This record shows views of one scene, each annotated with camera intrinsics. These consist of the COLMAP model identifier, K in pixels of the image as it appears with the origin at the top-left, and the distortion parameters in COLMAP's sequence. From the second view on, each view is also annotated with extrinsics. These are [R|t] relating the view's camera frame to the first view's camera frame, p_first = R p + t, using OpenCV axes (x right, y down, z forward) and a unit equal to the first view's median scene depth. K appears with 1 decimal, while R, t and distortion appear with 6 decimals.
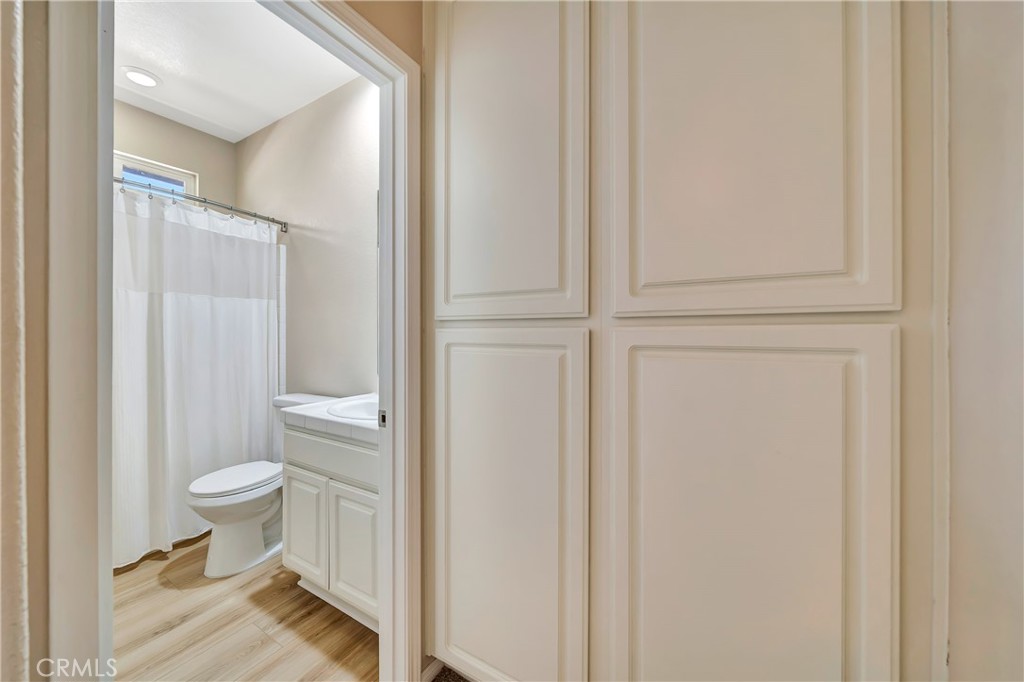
lens RADIAL K [[387.0, 0, 508.4], [0, 387.0, 336.6], [0, 0, 1]] dist [-0.001600, -0.000032]
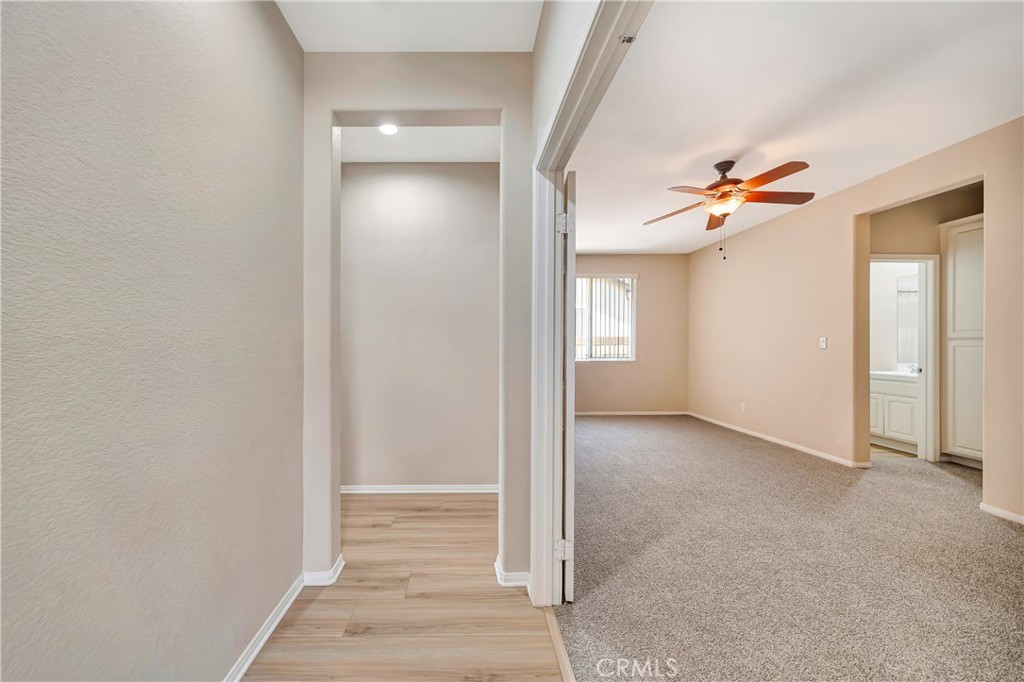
lens RADIAL K [[352.1, 0, 507.1], [0, 352.1, 345.9], [0, 0, 1]] dist [0.001478, 0.000126]
pose [[0.506903, -0.001938, -0.862001, 0.444089], [-0.000607, 0.999996, -0.002605, 0.026150], [0.862003, 0.001844, 0.506900, -3.361376]]
